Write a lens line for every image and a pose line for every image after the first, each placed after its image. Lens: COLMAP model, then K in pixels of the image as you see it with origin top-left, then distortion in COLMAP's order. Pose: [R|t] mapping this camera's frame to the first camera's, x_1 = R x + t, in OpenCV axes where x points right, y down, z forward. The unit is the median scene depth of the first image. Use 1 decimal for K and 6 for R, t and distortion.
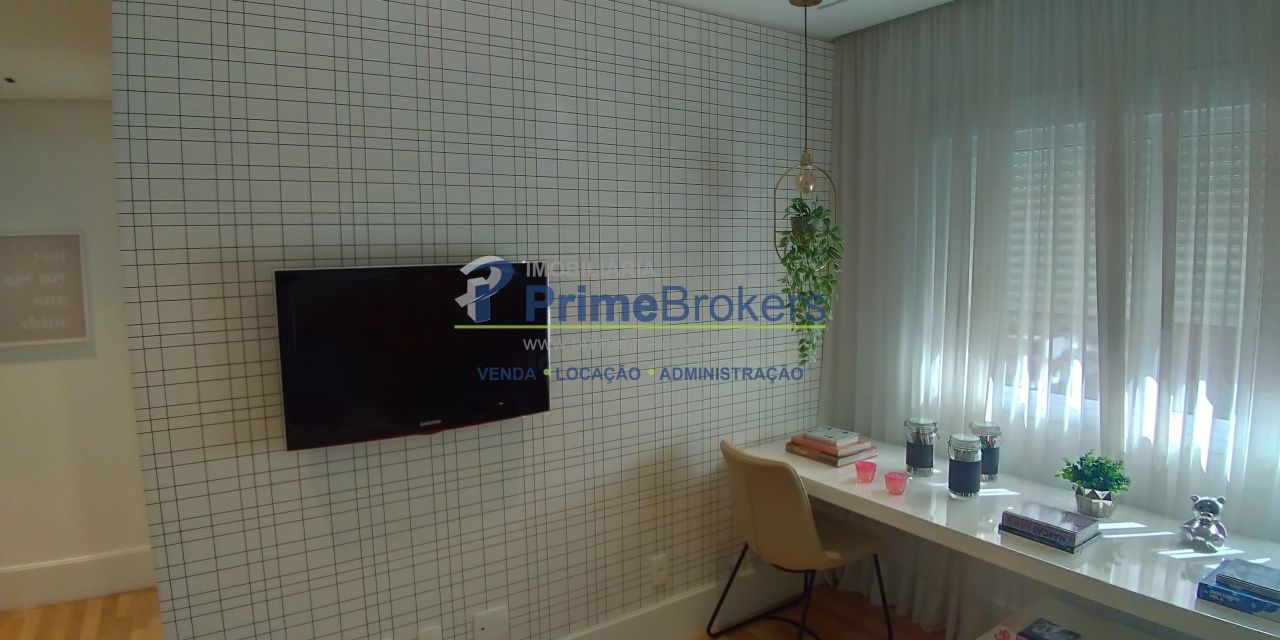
lens RADIAL K [[678.9, 0, 643.2], [0, 678.9, 317.9], [0, 0, 1]] dist [-0.081224, -0.006519]
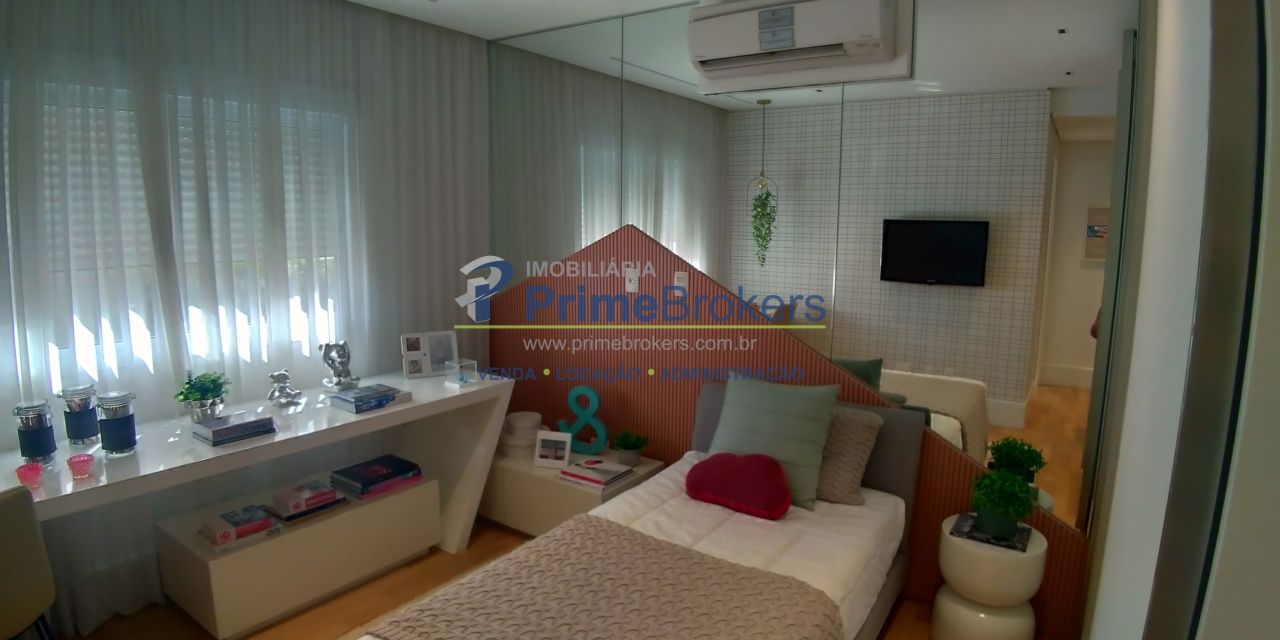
lens RADIAL K [[678.9, 0, 643.2], [0, 678.9, 317.9], [0, 0, 1]] dist [-0.081224, -0.006519]
pose [[-0.368675, -0.134451, 0.919784, -0.821055], [0.085501, 0.980385, 0.177581, -0.042206], [-0.925618, 0.144112, -0.349947, 0.725251]]
